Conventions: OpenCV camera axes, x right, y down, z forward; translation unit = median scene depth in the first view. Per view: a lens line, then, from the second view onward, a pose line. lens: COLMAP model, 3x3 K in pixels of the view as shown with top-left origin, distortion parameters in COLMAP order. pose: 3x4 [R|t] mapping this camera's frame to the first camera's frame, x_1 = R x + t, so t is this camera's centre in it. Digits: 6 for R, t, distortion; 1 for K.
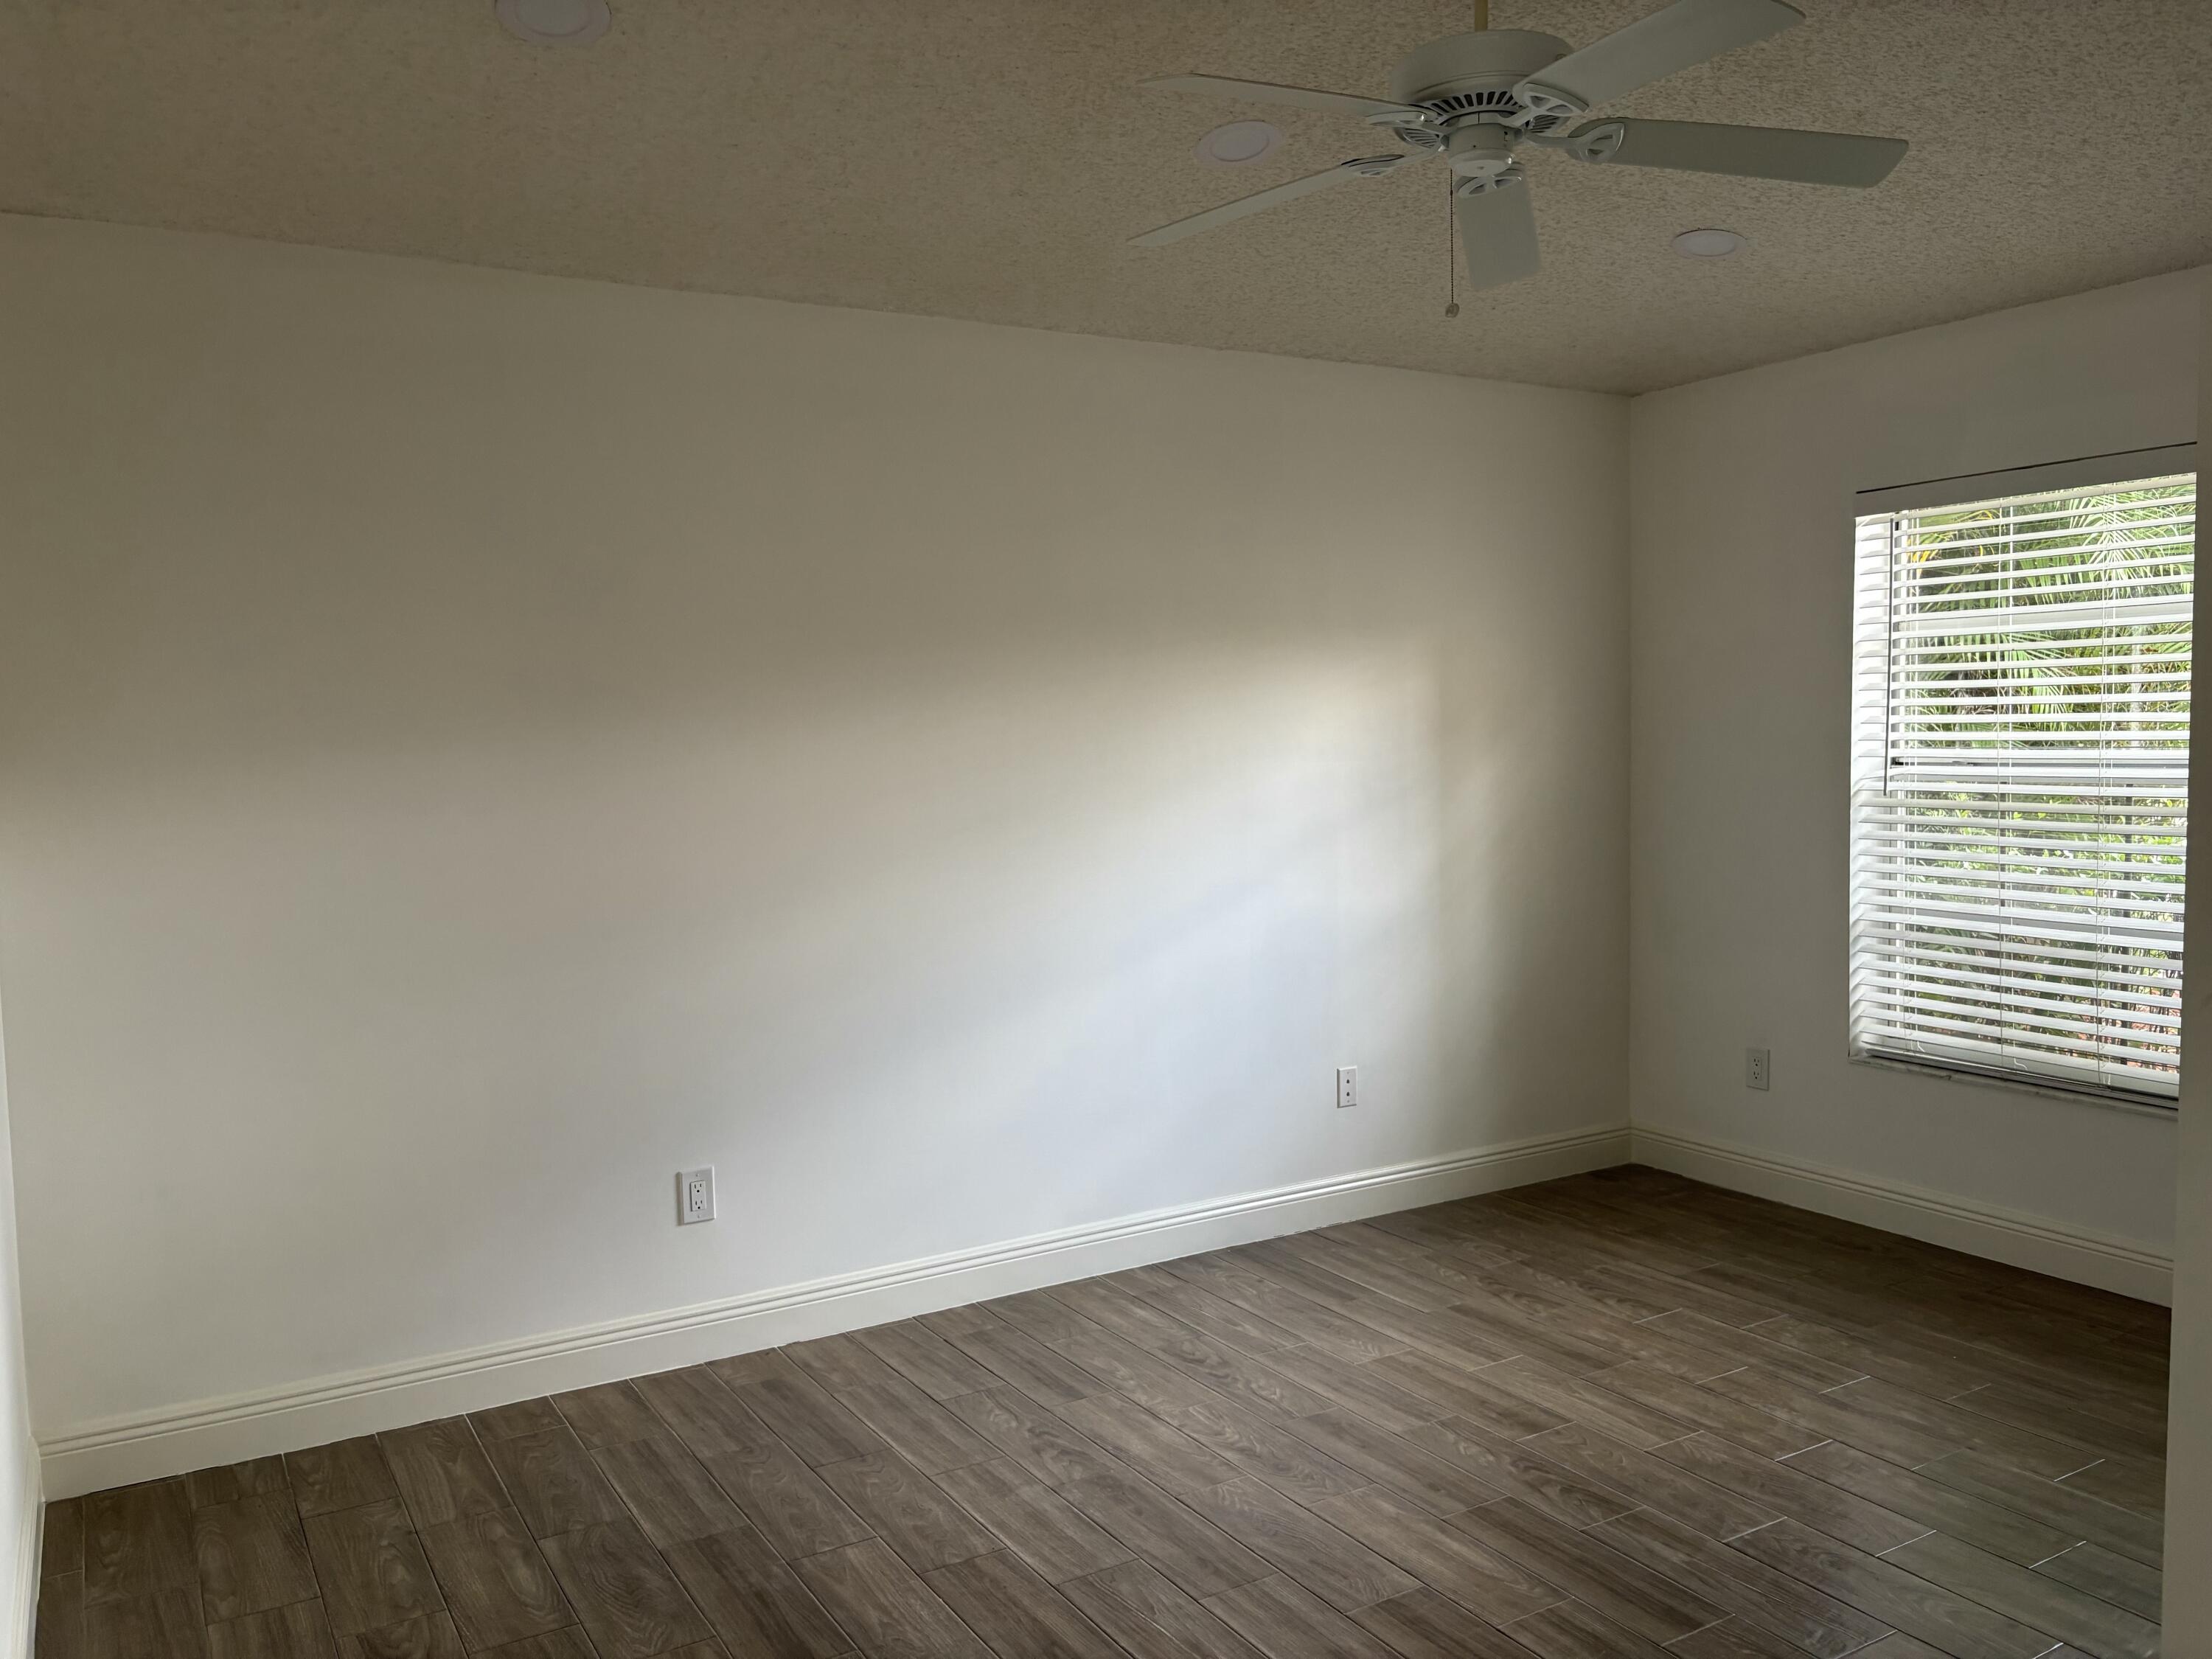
lens RADIAL K [[1666.5, 0, 1104.1], [0, 1666.5, 840.0], [0, 0, 1]] dist [0.038891, -0.038083]
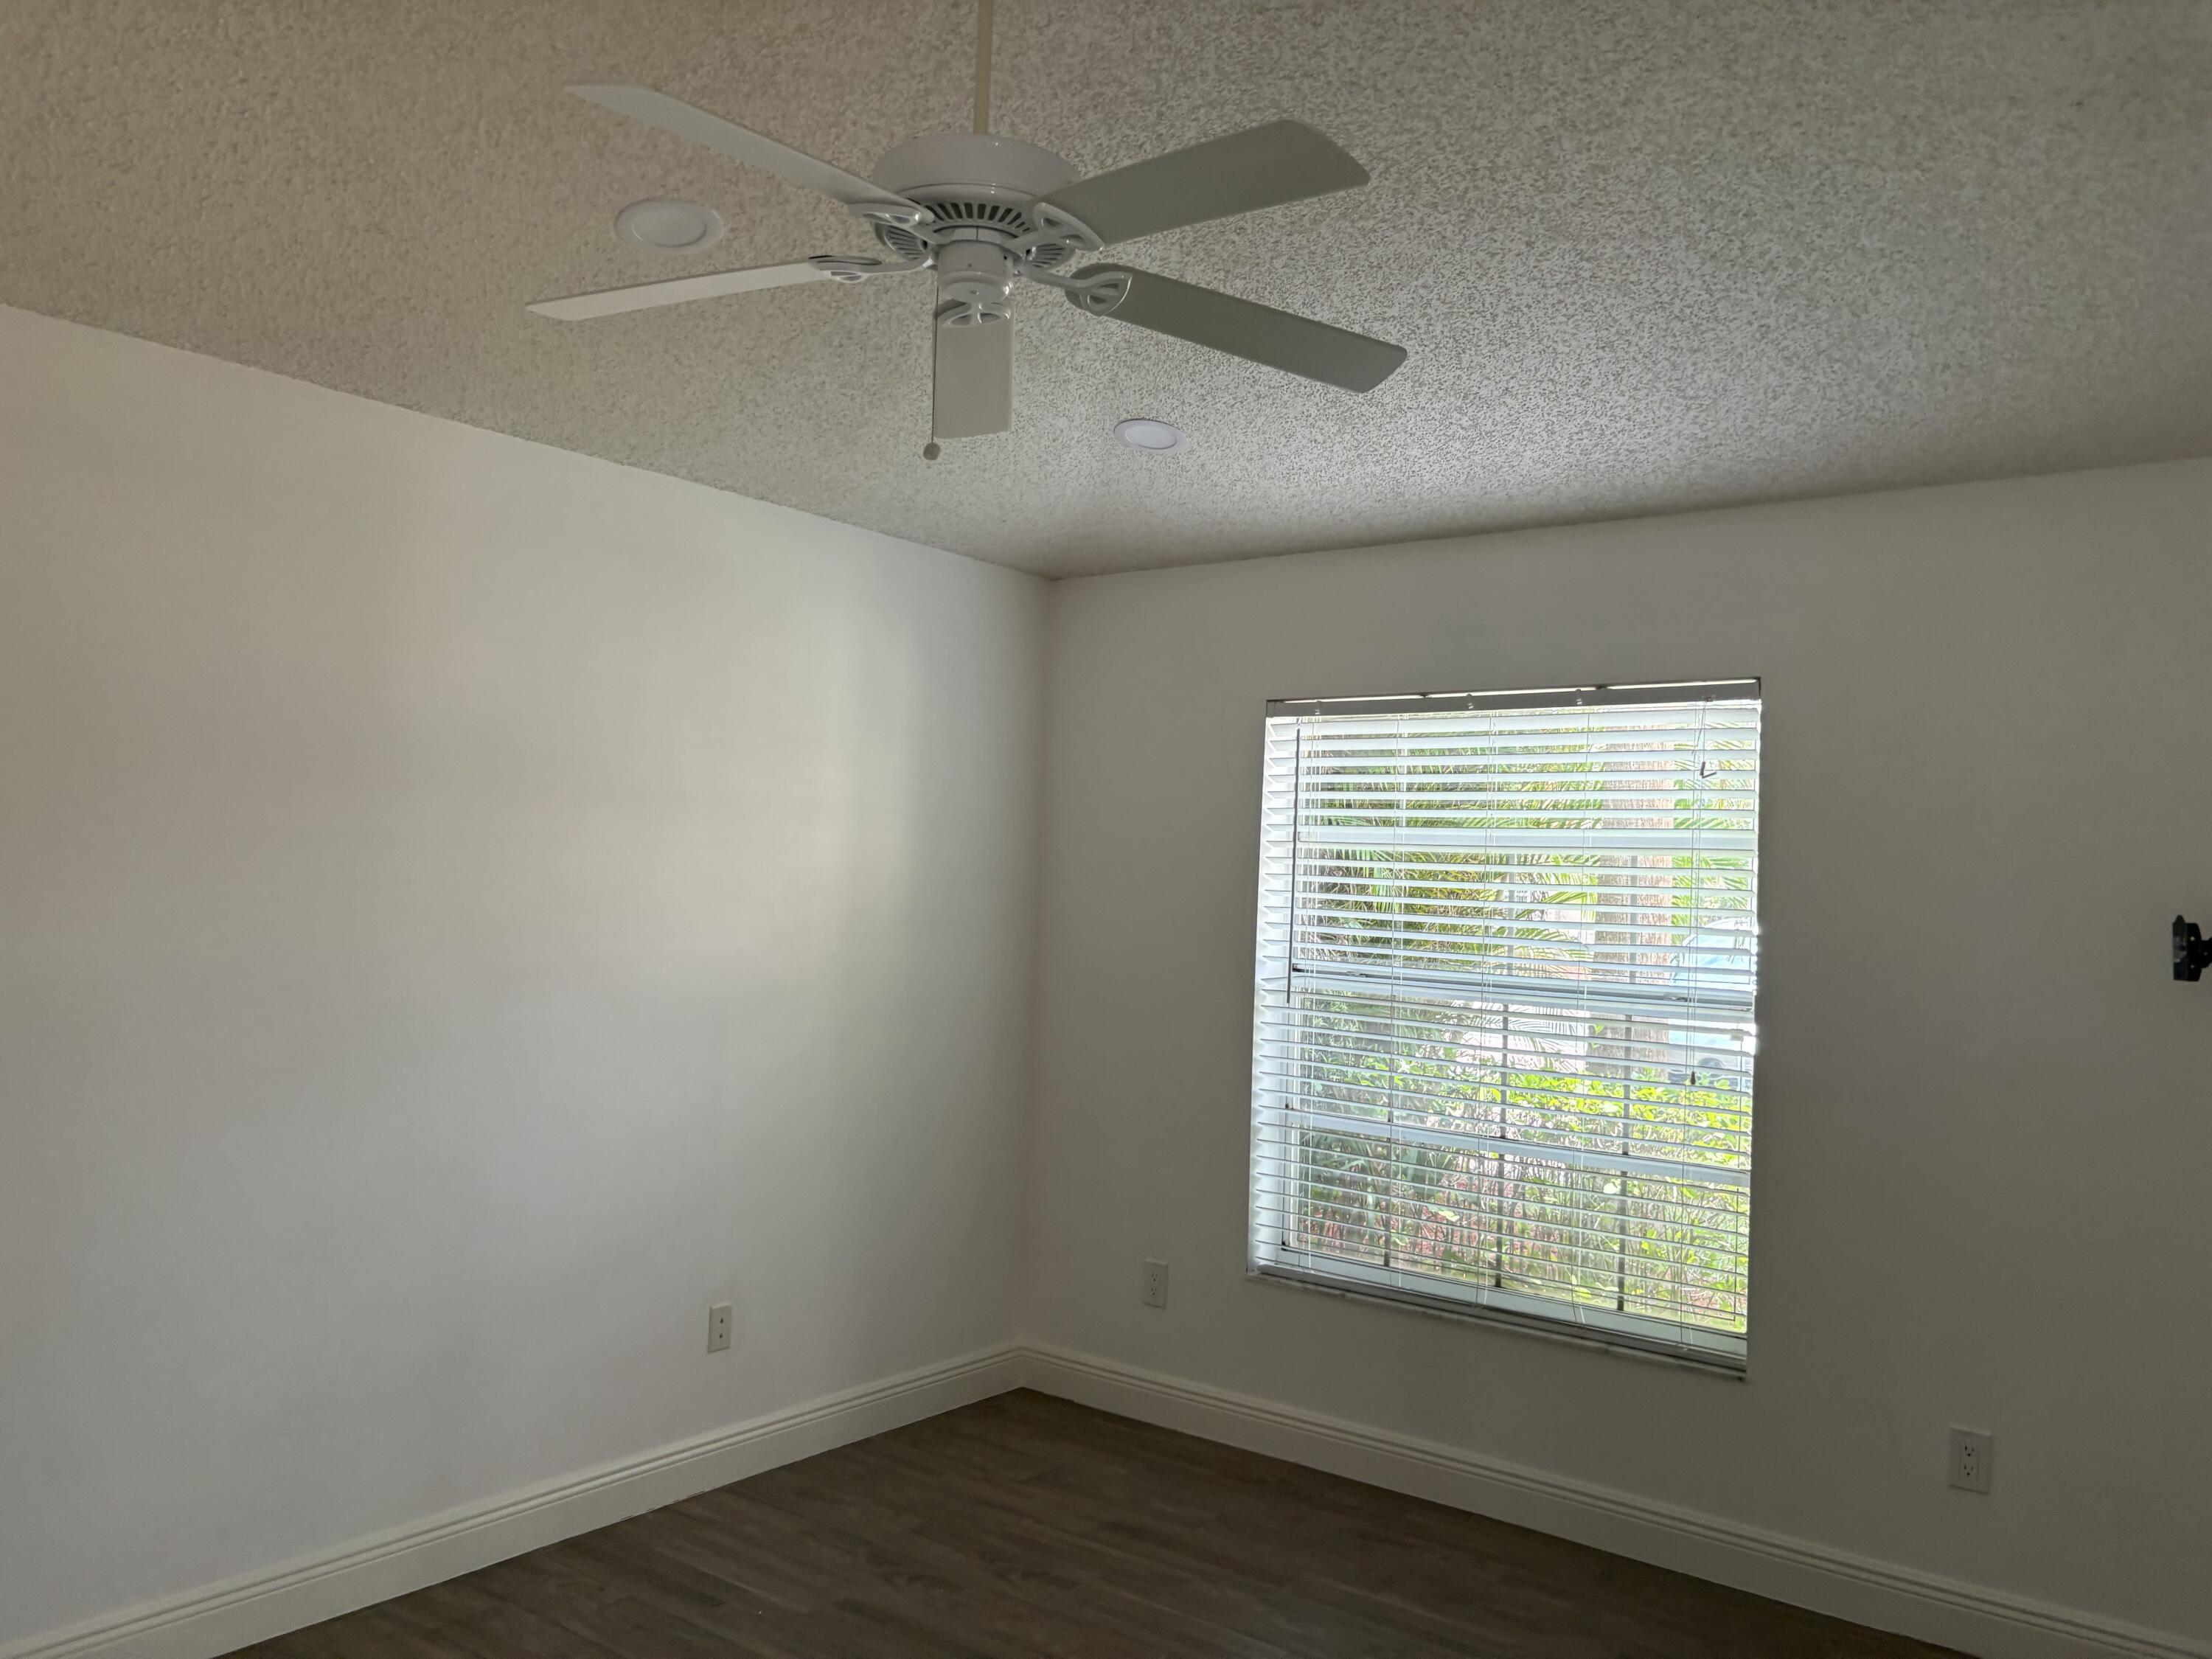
lens RADIAL K [[1666.5, 0, 1105.3], [0, 1666.5, 835.7], [0, 0, 1]] dist [0.038891, -0.038083]
pose [[0.926522, 0.065214, 0.370545, -0.007255], [-0.030633, 0.994669, -0.098463, -0.031142], [-0.374991, 0.079878, 0.923581, 0.147587]]
